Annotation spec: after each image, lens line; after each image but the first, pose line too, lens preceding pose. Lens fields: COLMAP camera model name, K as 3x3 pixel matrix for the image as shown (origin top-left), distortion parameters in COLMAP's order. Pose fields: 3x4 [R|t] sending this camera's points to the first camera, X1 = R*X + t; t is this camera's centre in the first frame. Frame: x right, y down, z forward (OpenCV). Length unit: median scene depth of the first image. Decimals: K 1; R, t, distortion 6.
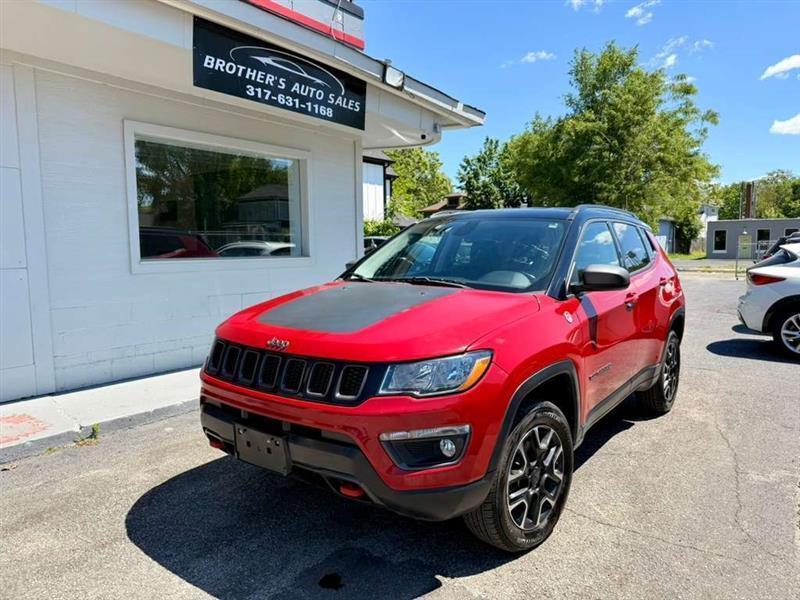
lens RADIAL K [[570.2, 0, 398.4], [0, 570.2, 300.8], [0, 0, 1]] dist [0.012203, -0.027085]
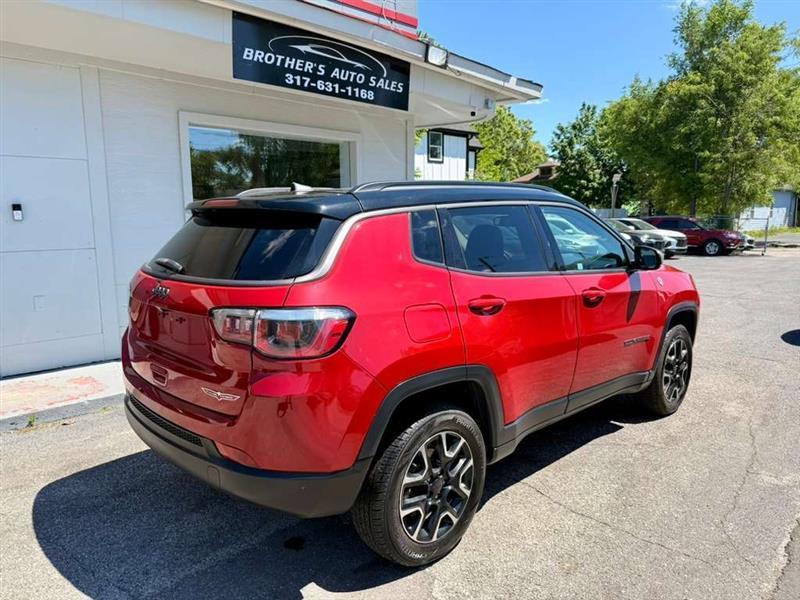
lens RADIAL K [[570.2, 0, 392.2], [0, 570.2, 299.3], [0, 0, 1]] dist [0.012203, -0.027085]
pose [[0.985137, 0.022239, -0.170327, 0.105275], [-0.014368, 0.998777, 0.047309, -0.015130], [0.171171, -0.044158, 0.984251, -0.015478]]
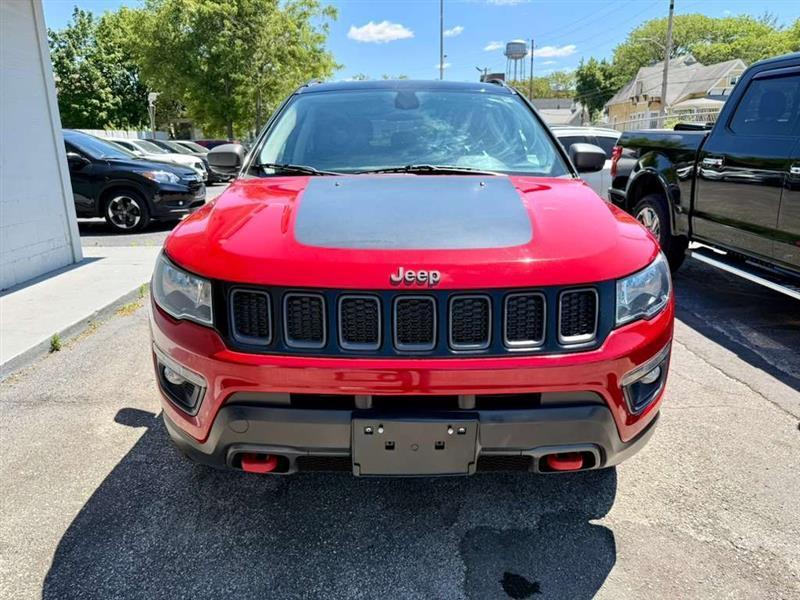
lens RADIAL K [[570.2, 0, 402.6], [0, 570.2, 301.2], [0, 0, 1]] dist [0.012203, -0.027085]
pose [[0.789626, -0.167211, 0.590366, -0.259863], [0.063439, 0.979244, 0.192504, -0.006871], [-0.610300, -0.114554, 0.783844, 0.240132]]
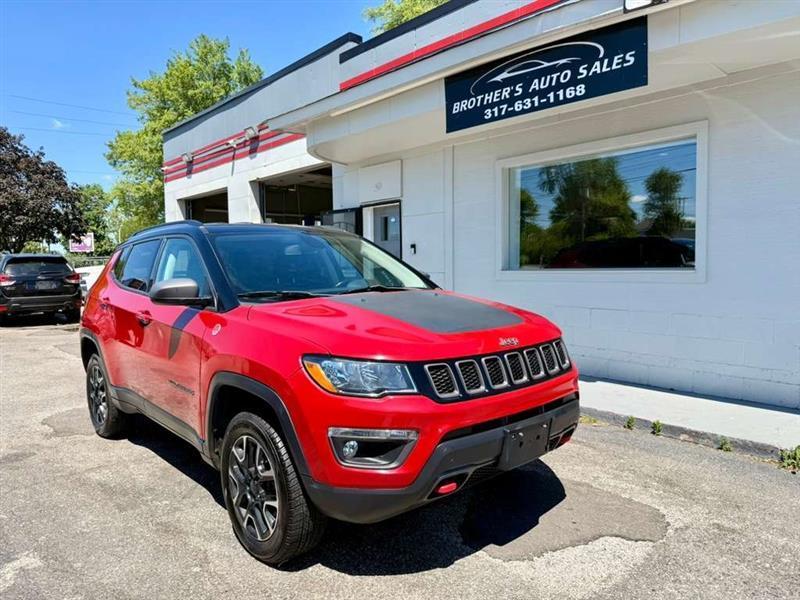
lens RADIAL K [[570.2, 0, 405.1], [0, 570.2, 301.7], [0, 0, 1]] dist [0.012203, -0.027085]
pose [[-0.200817, 0.068311, -0.977244, 0.778632], [-0.082516, 0.992841, 0.086358, -0.089684], [0.976147, 0.097981, -0.193743, 1.004923]]
